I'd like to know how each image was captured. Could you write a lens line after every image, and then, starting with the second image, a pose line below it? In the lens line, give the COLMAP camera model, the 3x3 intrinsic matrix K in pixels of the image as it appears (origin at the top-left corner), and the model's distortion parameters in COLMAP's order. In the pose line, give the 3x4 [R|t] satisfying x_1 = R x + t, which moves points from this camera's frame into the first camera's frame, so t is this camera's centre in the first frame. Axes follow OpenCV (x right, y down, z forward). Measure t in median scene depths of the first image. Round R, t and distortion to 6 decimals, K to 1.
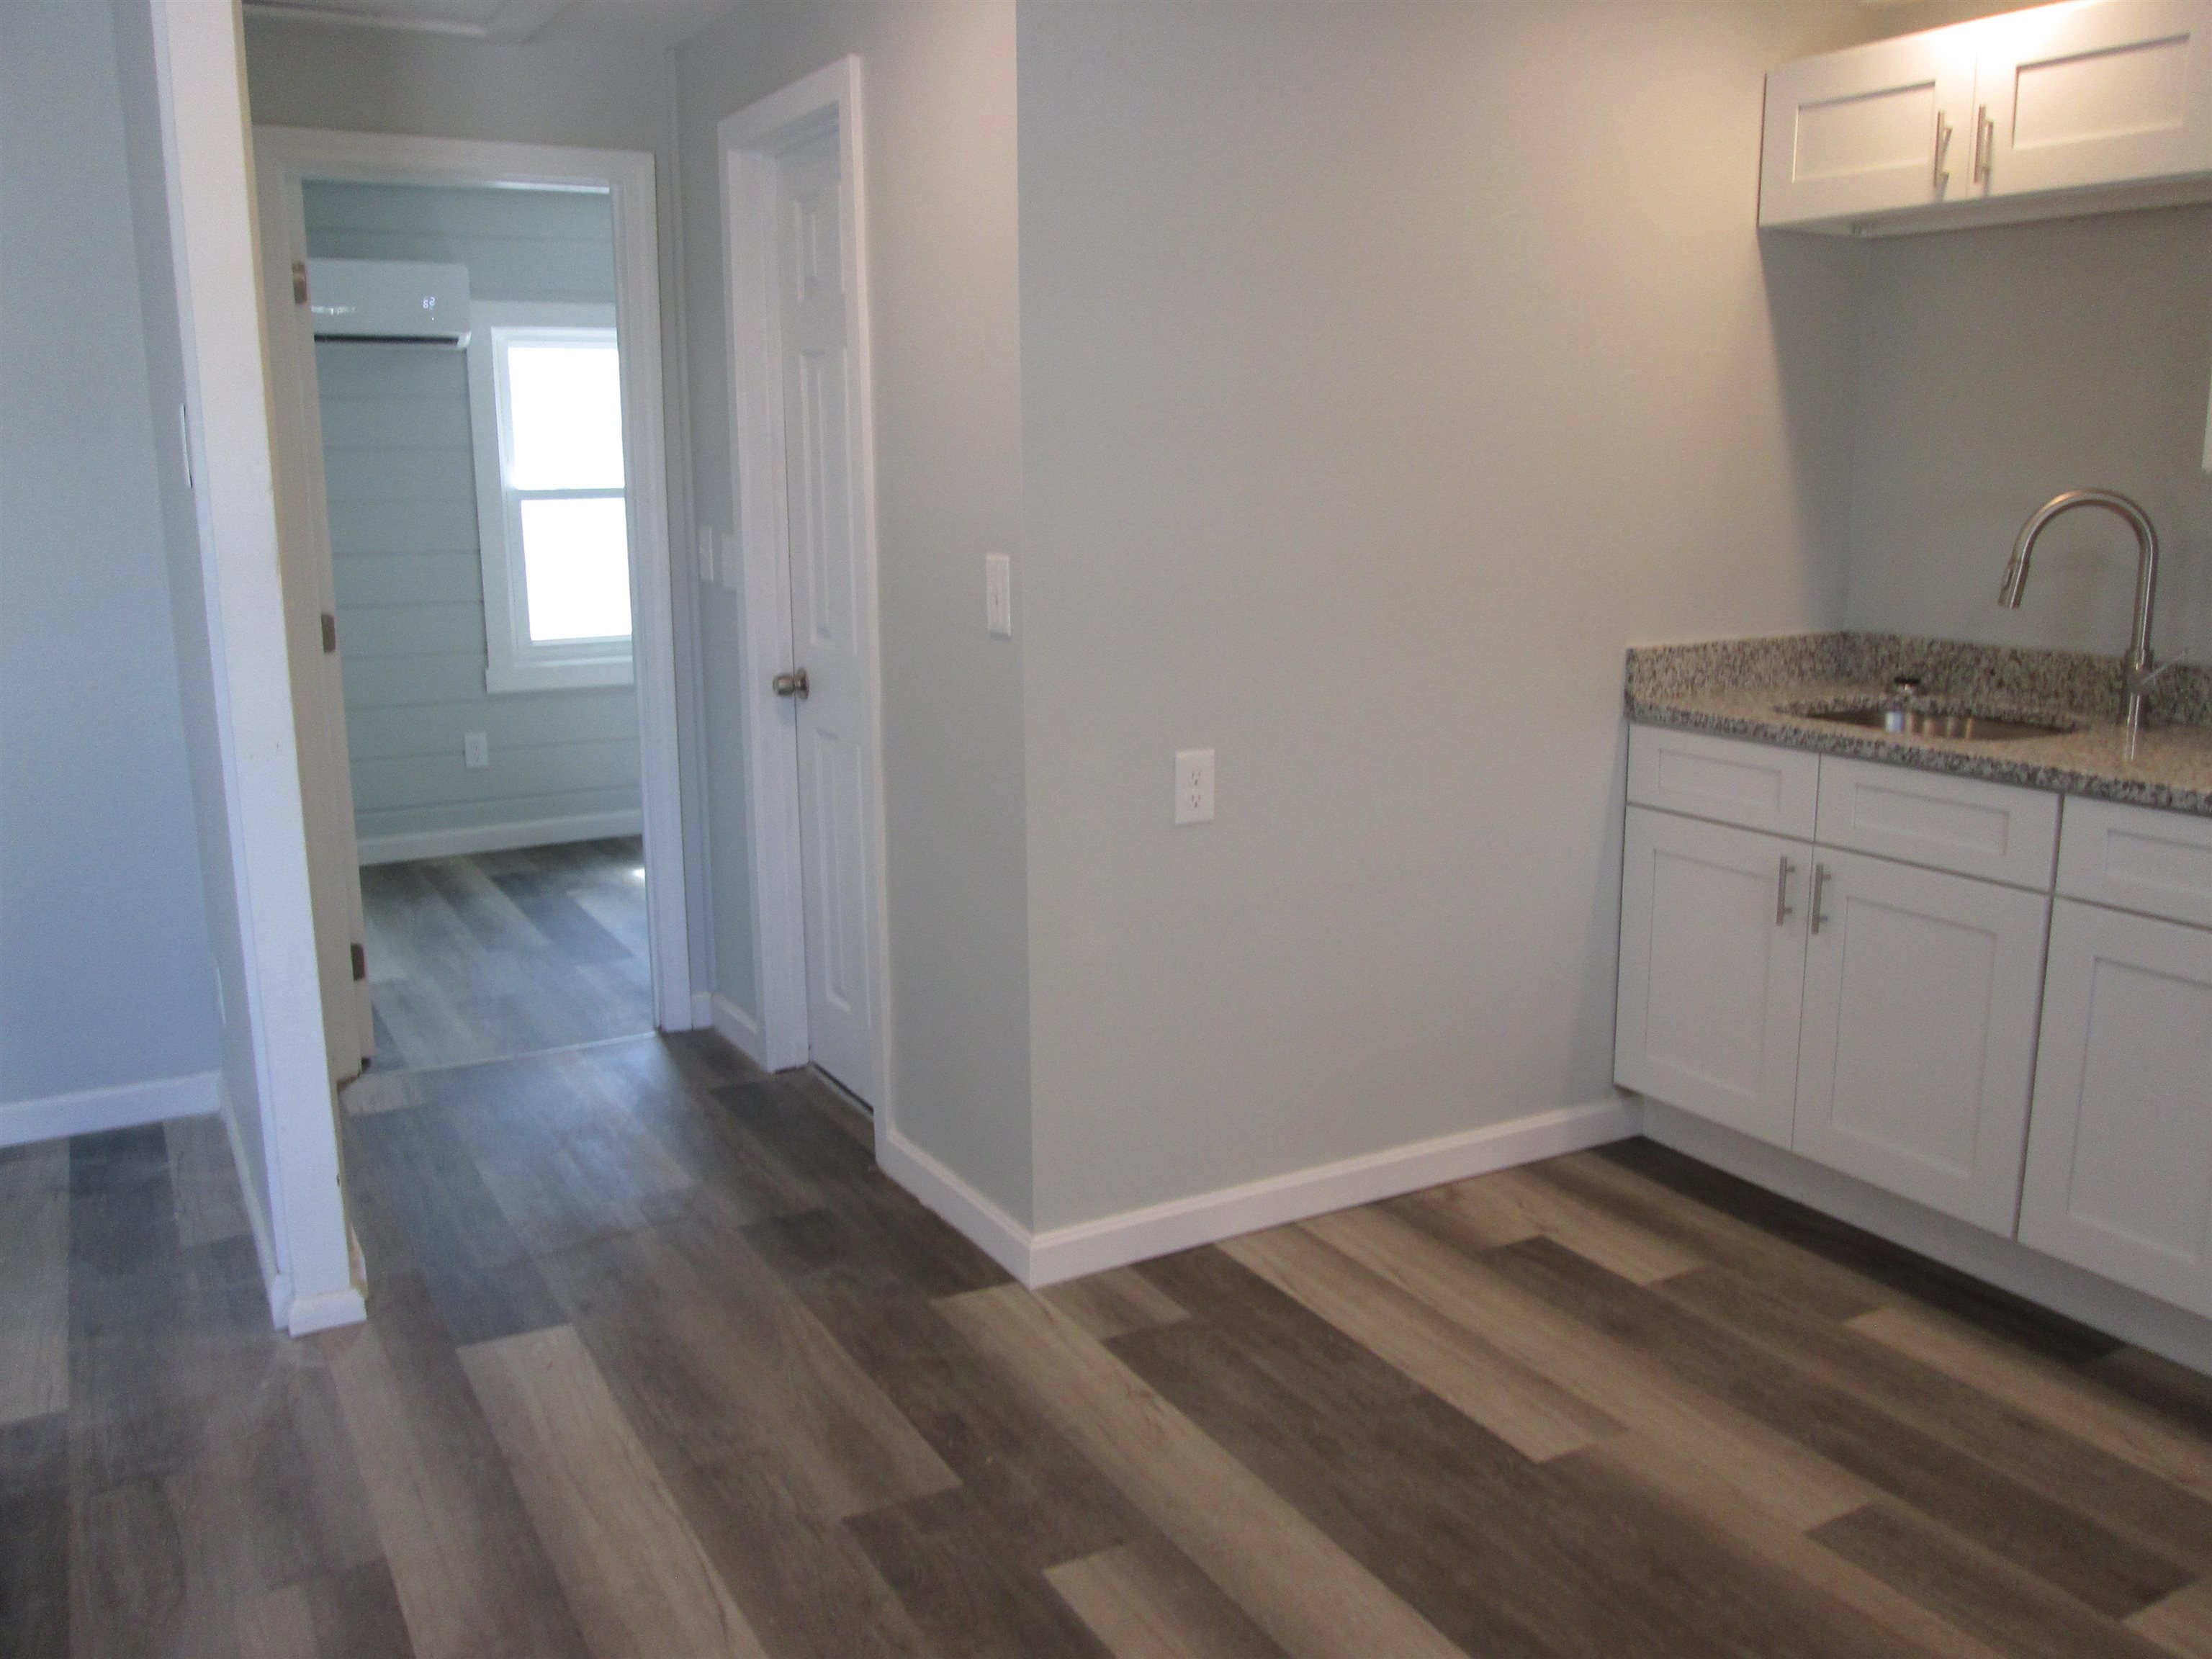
lens RADIAL K [[1829.4, 0, 1111.1], [0, 1829.4, 830.1], [0, 0, 1]] dist [-0.051848, 0.019691]
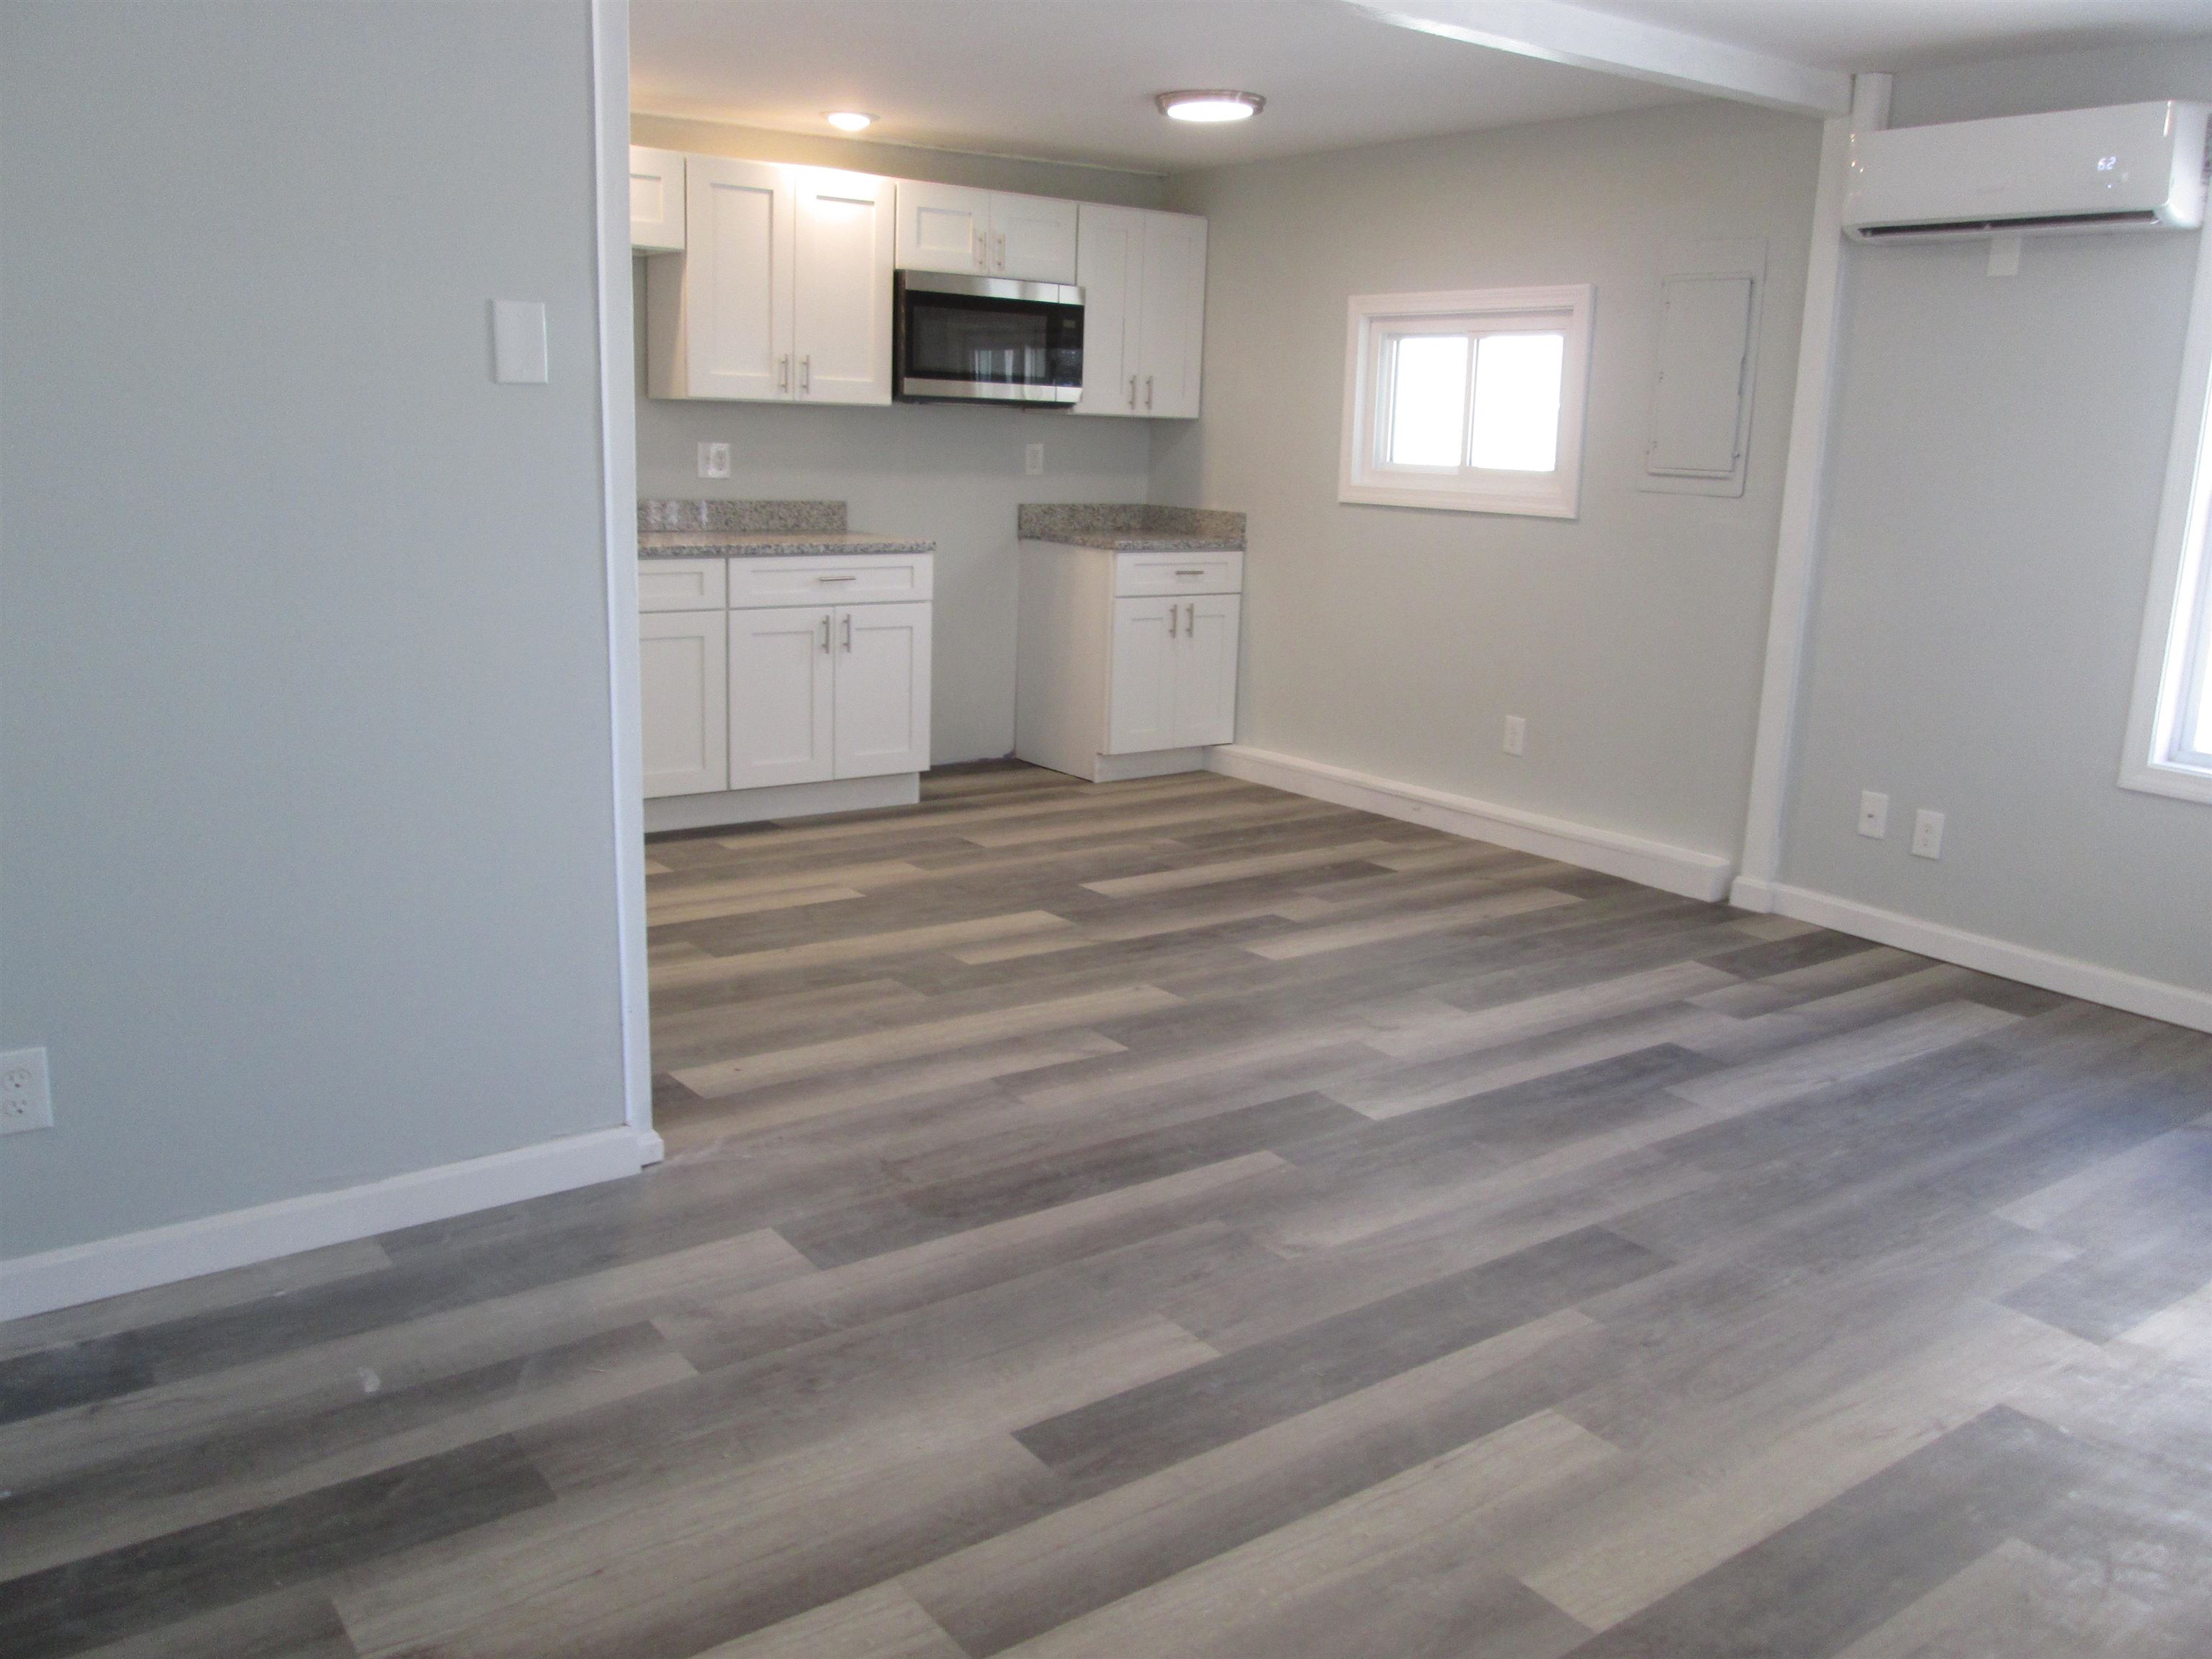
lens RADIAL K [[1829.4, 0, 1111.1], [0, 1829.4, 830.1], [0, 0, 1]] dist [-0.051848, 0.019691]
pose [[-0.125033, -0.213523, 0.968904, -1.384006], [0.166848, 0.958134, 0.232681, -0.115714], [-0.978023, 0.190752, -0.084173, 0.711032]]
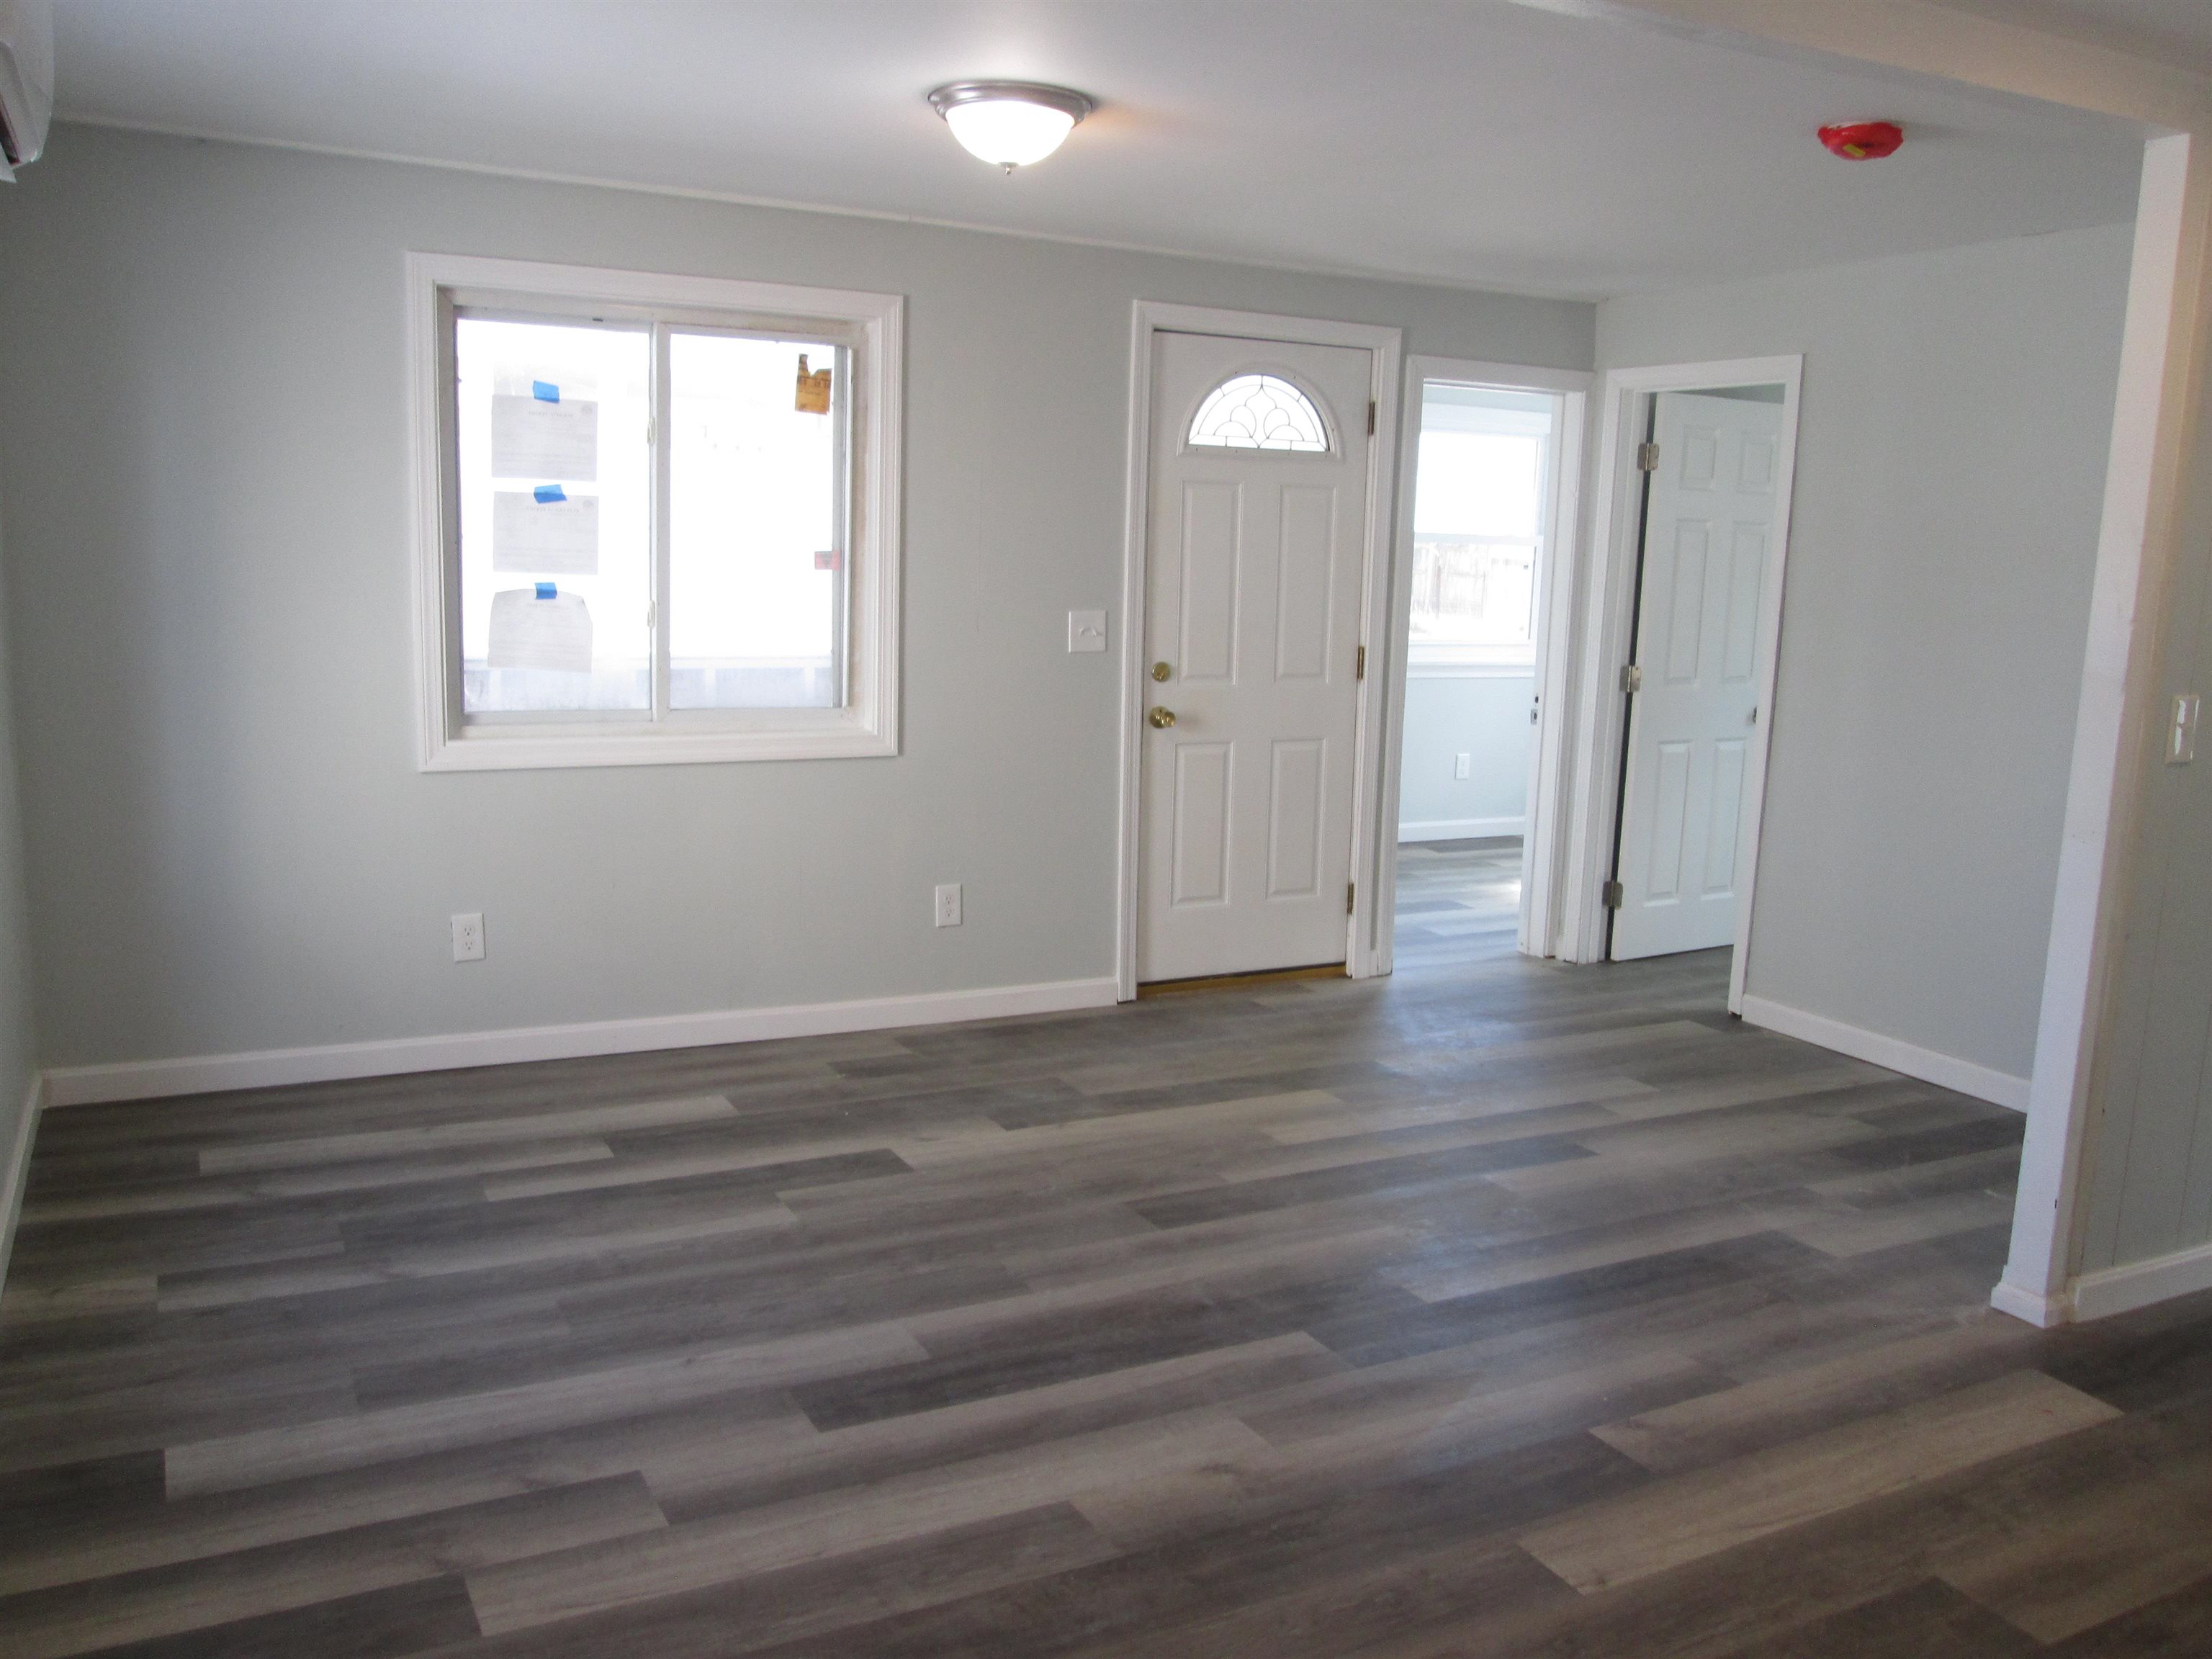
lens RADIAL K [[1829.4, 0, 1111.1], [0, 1829.4, 830.1], [0, 0, 1]] dist [-0.051848, 0.019691]
pose [[-0.031857, 0.172207, -0.984545, 0.638748], [-0.236046, 0.955885, 0.174832, -0.089247], [0.971220, 0.237967, 0.010197, 0.303030]]
